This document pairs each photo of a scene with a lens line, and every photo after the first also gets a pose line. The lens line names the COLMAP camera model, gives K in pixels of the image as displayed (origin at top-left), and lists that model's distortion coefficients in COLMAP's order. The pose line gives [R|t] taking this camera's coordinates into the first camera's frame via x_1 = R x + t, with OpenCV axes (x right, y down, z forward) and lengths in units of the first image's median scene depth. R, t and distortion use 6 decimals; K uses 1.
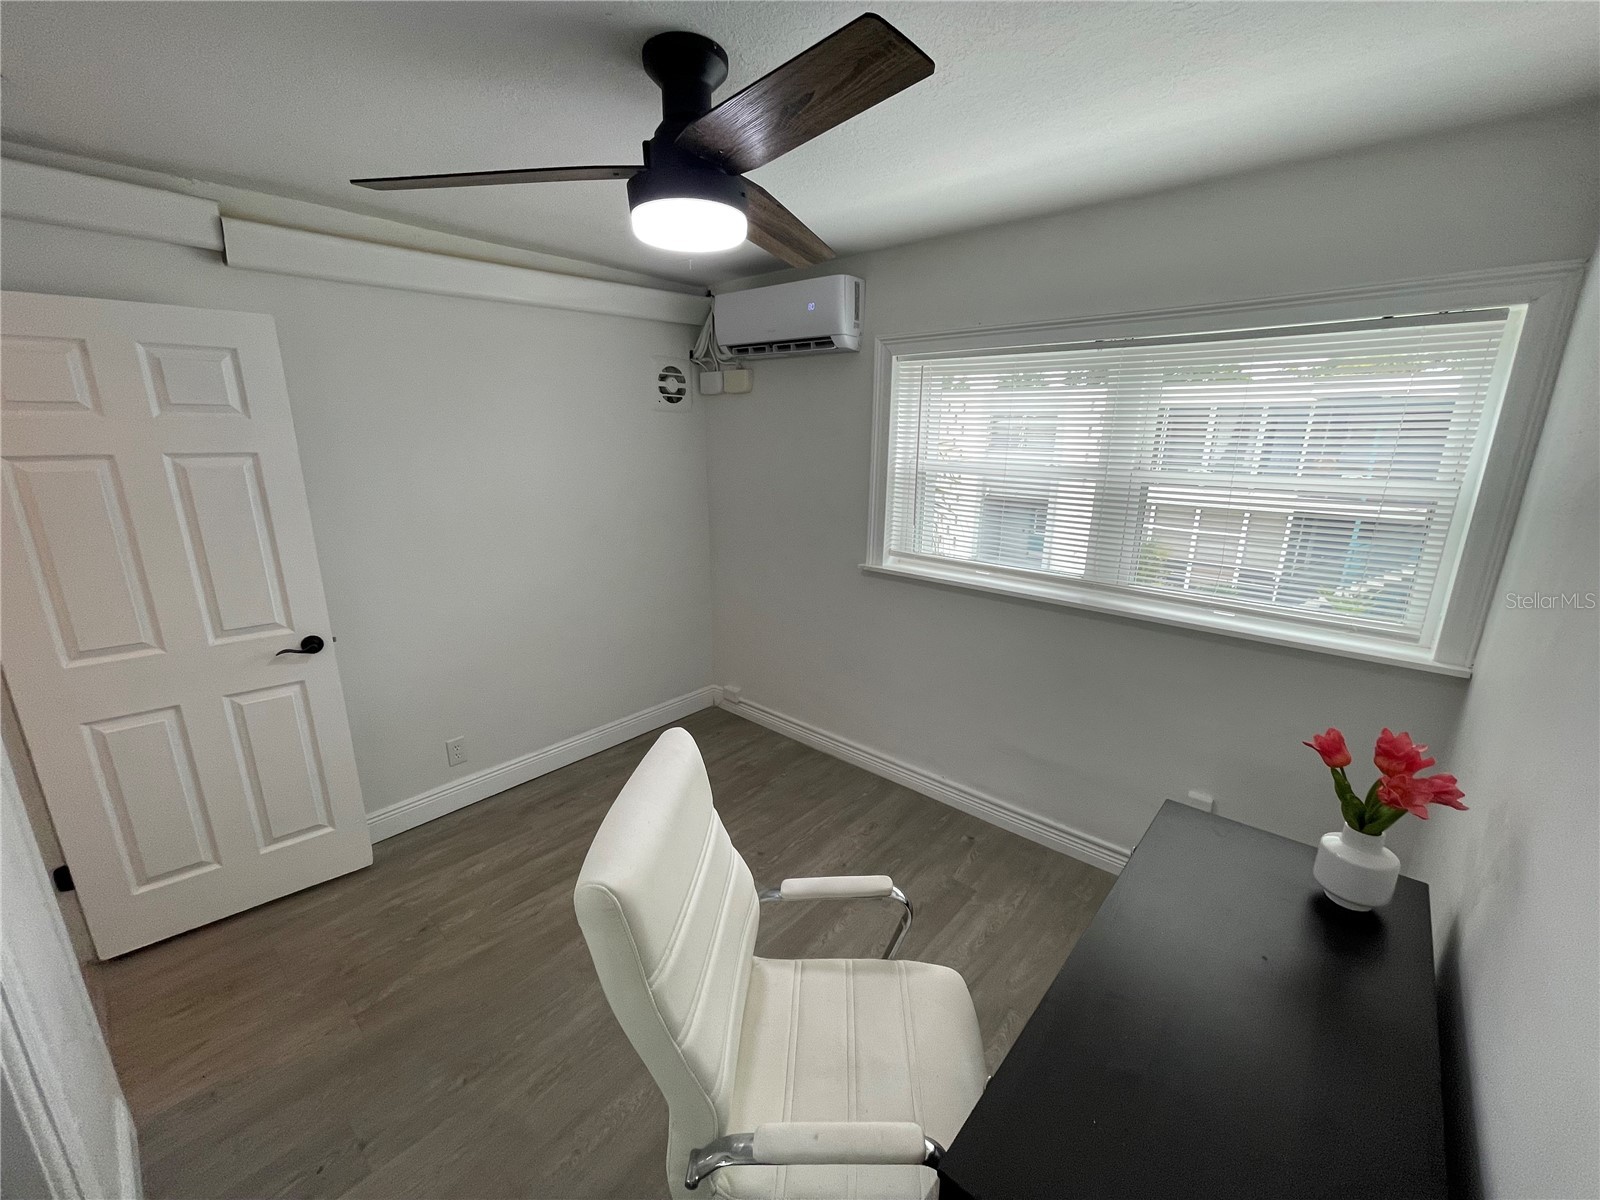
lens RADIAL K [[644.7, 0, 796.4], [0, 644.7, 596.9], [0, 0, 1]] dist [-0.005040, 0.000896]
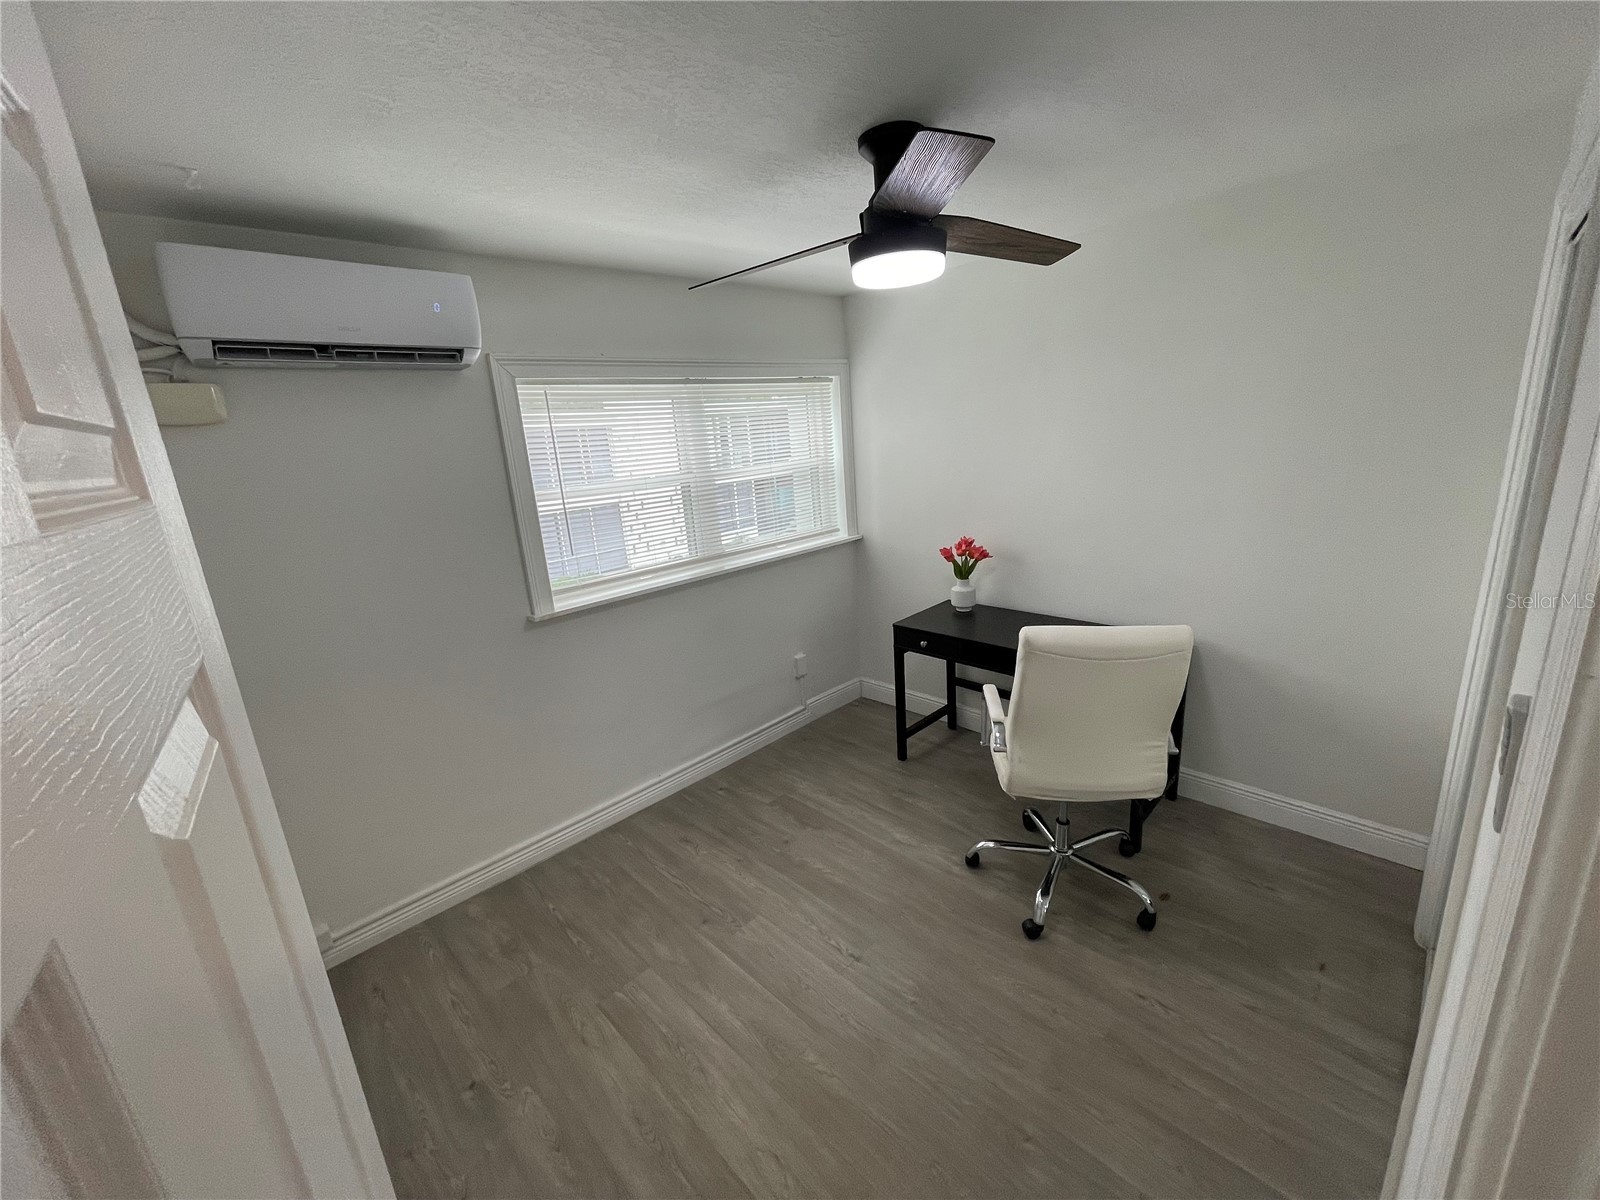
lens RADIAL K [[644.7, 0, 801.6], [0, 644.7, 592.3], [0, 0, 1]] dist [-0.005040, 0.000896]
pose [[0.064019, -0.258611, 0.963858, -0.763421], [0.323639, 0.919019, 0.225084, -0.174276], [-0.944012, 0.297532, 0.142531, 0.587836]]
